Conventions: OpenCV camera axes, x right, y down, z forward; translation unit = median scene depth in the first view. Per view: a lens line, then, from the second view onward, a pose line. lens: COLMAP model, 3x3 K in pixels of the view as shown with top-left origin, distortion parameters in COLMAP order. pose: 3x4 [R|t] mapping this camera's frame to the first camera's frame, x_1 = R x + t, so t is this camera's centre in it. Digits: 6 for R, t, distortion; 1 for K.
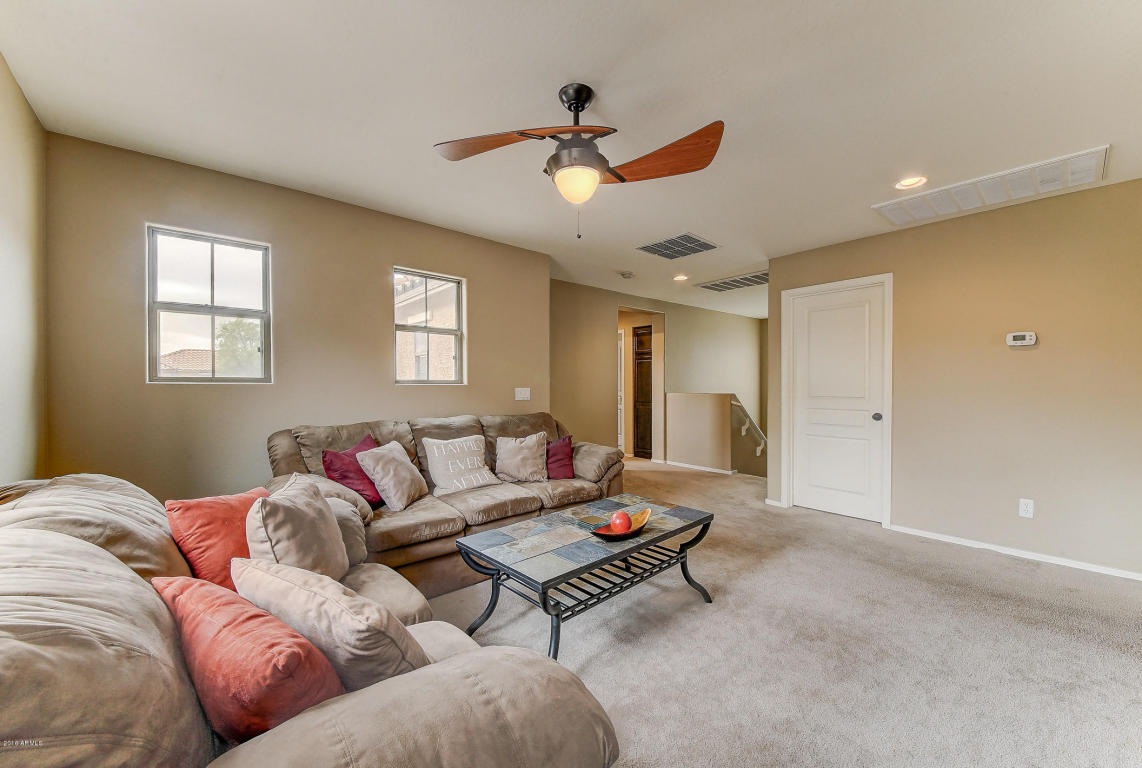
lens RADIAL K [[448.2, 0, 574.0], [0, 448.2, 374.5], [0, 0, 1]] dist [0.000171, -0.000021]
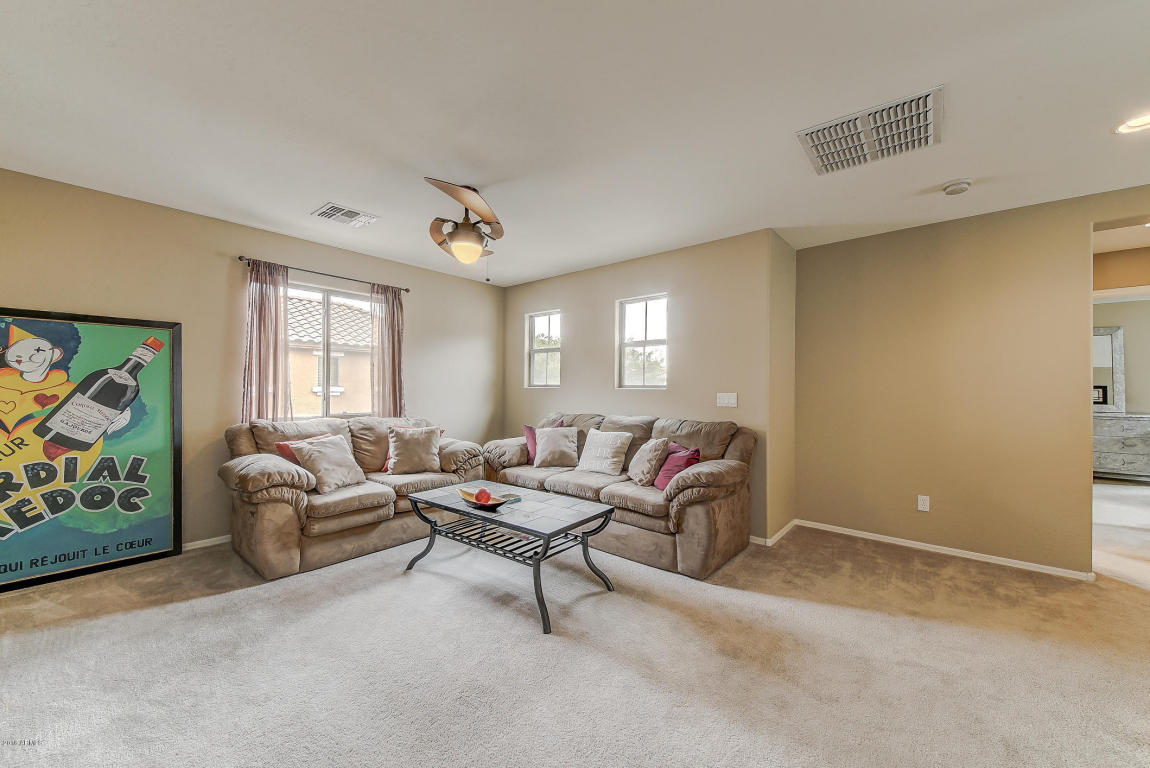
lens RADIAL K [[433.2, 0, 575.0], [0, 433.2, 384.0], [0, 0, 1]] dist [-0.000290, -0.000070]
pose [[0.131141, -0.018007, -0.991200, 0.802406], [0.008515, 0.999819, -0.017037, 0.026957], [0.991327, -0.006206, 0.131271, 0.660580]]
